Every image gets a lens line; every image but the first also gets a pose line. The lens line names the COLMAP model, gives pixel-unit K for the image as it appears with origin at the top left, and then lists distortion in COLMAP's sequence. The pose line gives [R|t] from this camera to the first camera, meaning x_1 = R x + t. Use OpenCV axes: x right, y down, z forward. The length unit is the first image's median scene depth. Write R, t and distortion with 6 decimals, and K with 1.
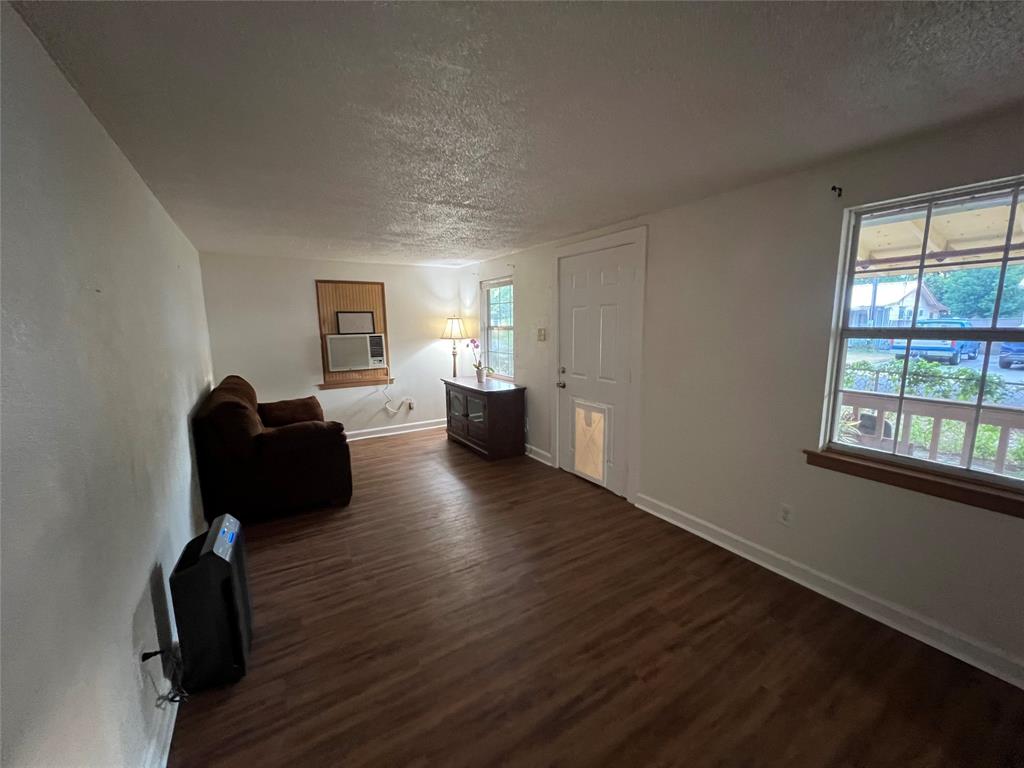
lens RADIAL K [[412.1, 0, 509.6], [0, 412.1, 388.0], [0, 0, 1]] dist [0.002410, 0.000032]
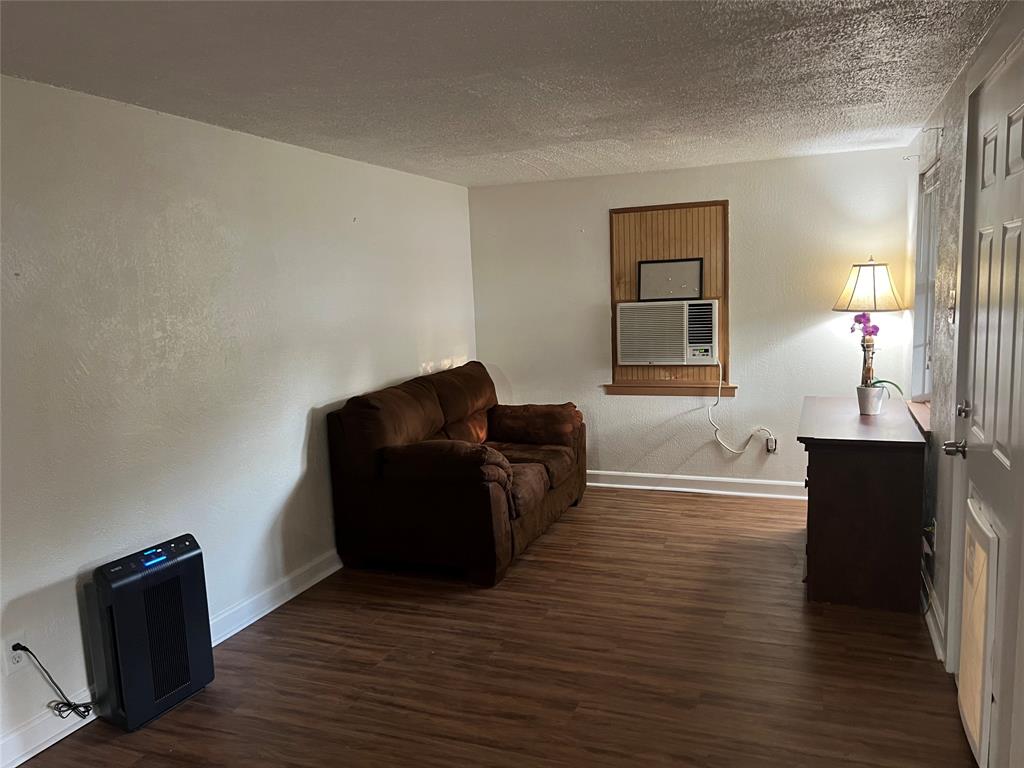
lens RADIAL K [[769.0, 0, 516.9], [0, 769.0, 387.7], [0, 0, 1]] dist [0.100110, -0.138103]
pose [[0.604064, 0.095762, -0.791161, 0.413280], [-0.096225, 0.994255, 0.046875, -0.053474], [0.791105, 0.047814, 0.609809, 0.260260]]
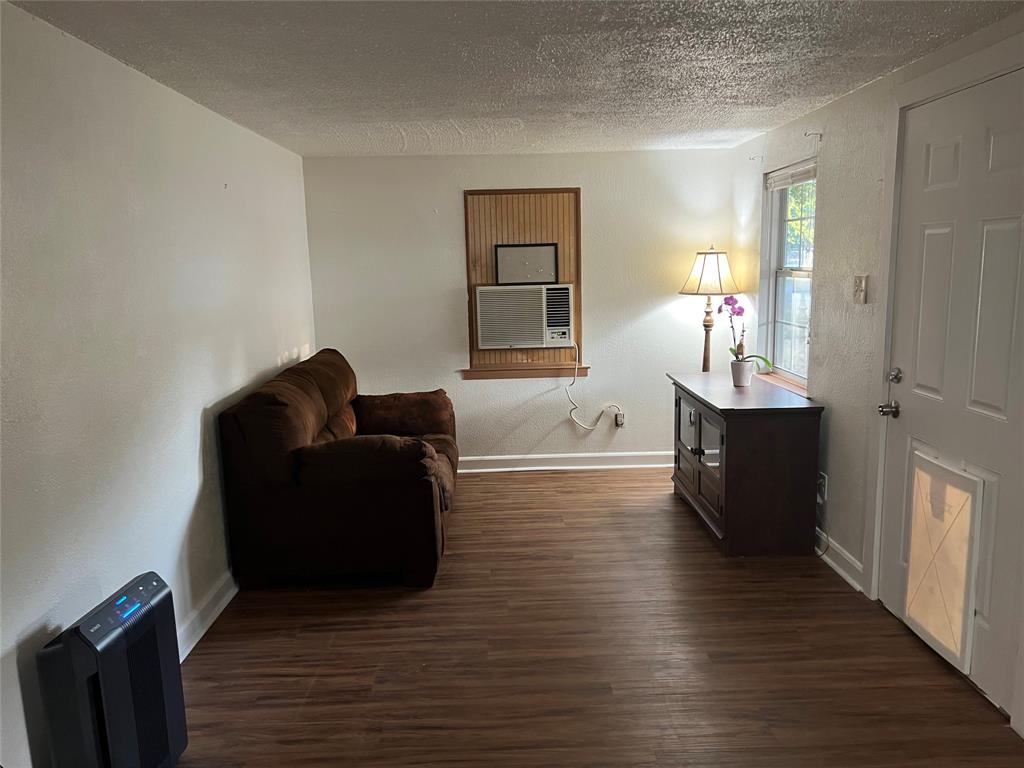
lens RADIAL K [[765.2, 0, 514.4], [0, 765.2, 391.5], [0, 0, 1]] dist [0.104071, -0.146711]
pose [[0.862397, 0.077238, -0.500305, 0.183493], [-0.067409, 0.997012, 0.037725, -0.029033], [0.501724, 0.001191, 0.865027, 0.106903]]
